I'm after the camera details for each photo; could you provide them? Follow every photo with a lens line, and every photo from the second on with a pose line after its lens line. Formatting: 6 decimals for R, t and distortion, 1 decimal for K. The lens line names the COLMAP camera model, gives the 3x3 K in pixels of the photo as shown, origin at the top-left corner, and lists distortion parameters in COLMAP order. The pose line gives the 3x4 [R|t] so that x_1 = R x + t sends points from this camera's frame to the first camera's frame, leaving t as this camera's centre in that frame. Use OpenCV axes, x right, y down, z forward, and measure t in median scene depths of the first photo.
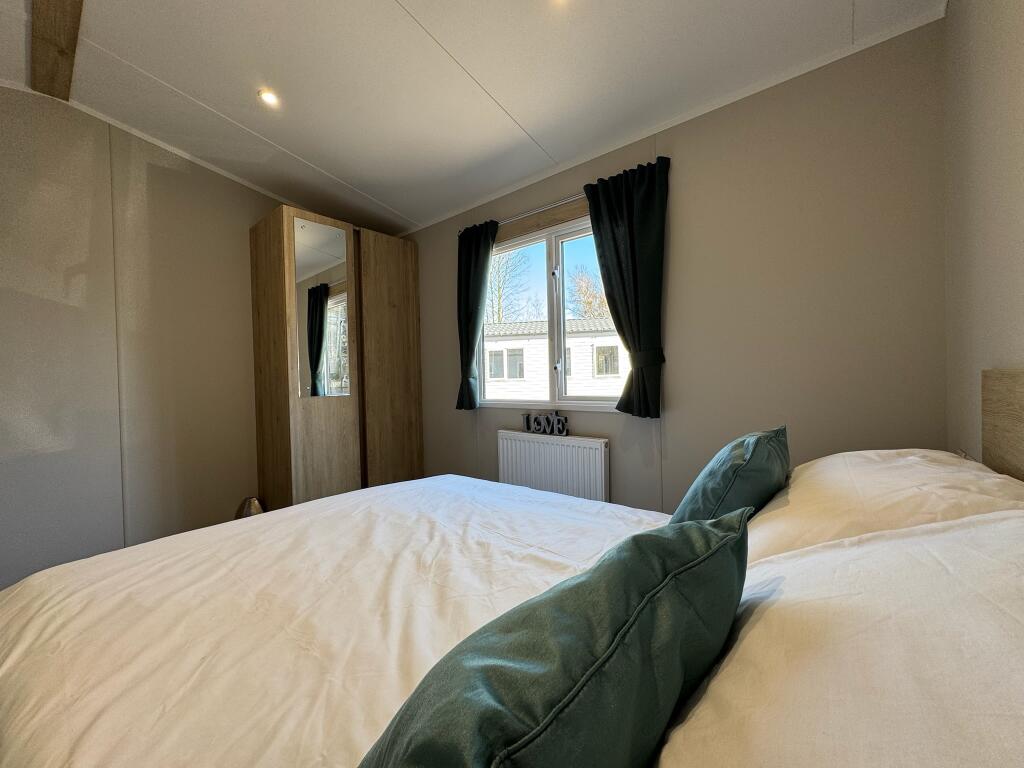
lens RADIAL K [[407.4, 0, 509.8], [0, 407.4, 381.7], [0, 0, 1]] dist [0.000289, 0.000363]
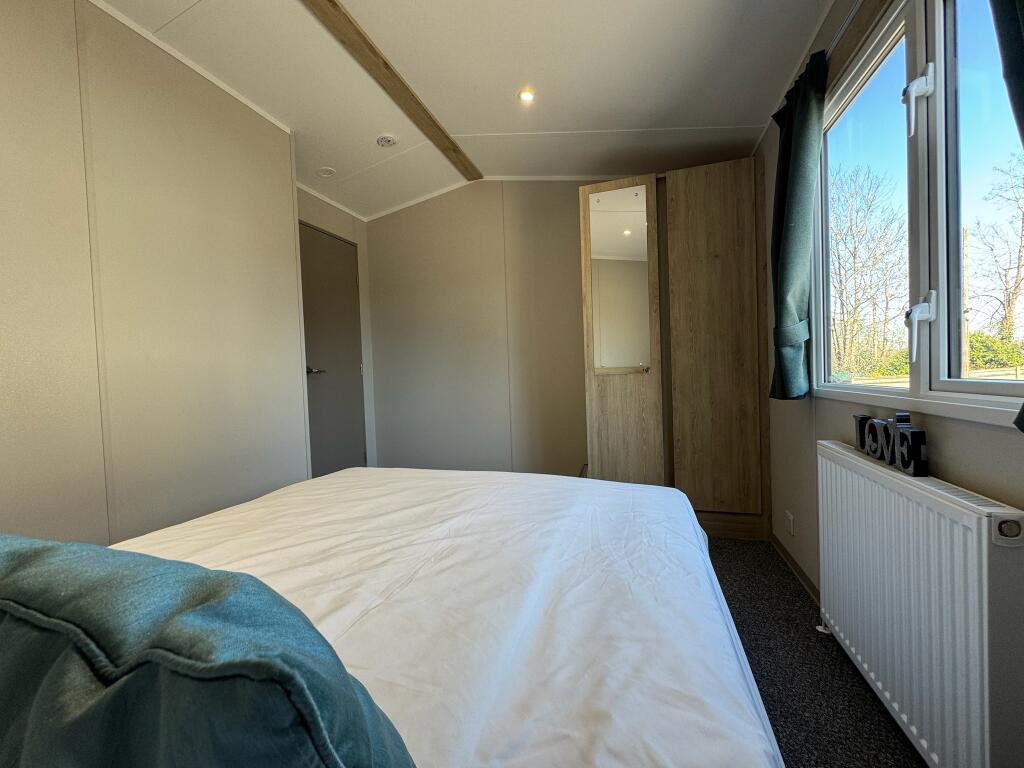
lens RADIAL K [[407.4, 0, 513.3], [0, 407.4, 387.6], [0, 0, 1]] dist [0.000289, 0.000363]
pose [[0.392993, 0.042003, -0.918582, 0.329057], [0.020281, 0.998317, 0.054326, 0.009610], [0.919318, -0.039980, 0.391480, 0.415219]]
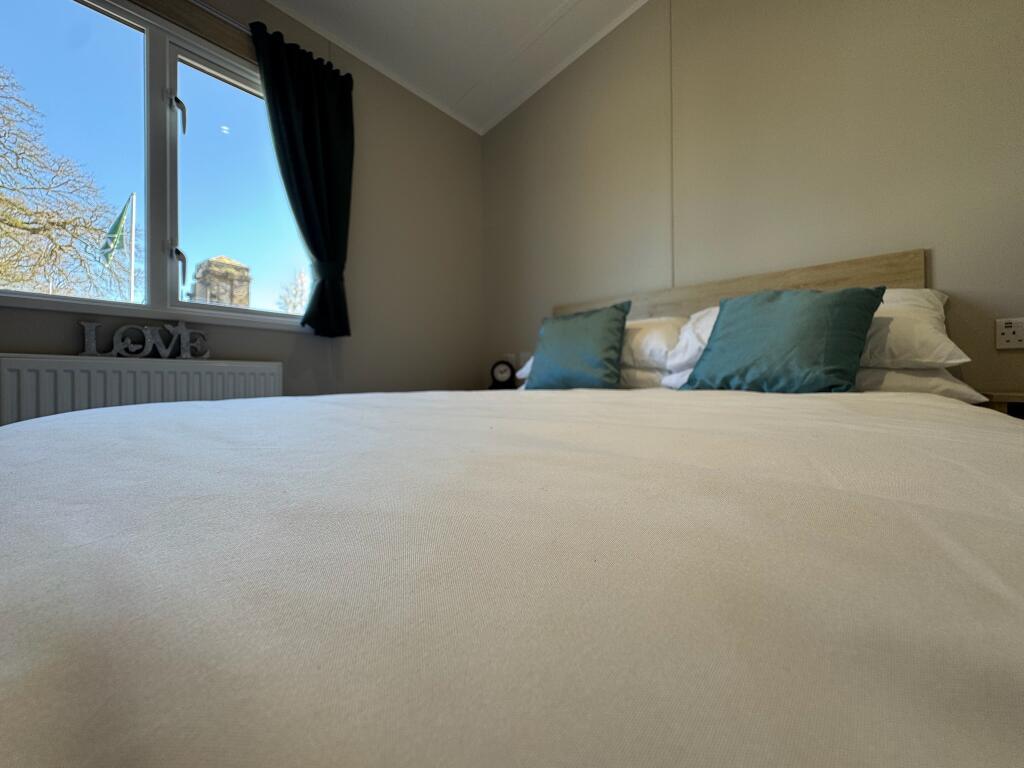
lens RADIAL K [[407.4, 0, 510.9], [0, 407.4, 382.2], [0, 0, 1]] dist [0.000289, 0.000363]
pose [[0.058485, 0.020000, 0.998088, -0.452993], [0.001849, 0.999795, -0.020142, 0.168642], [-0.998287, 0.003024, 0.058436, 0.431516]]
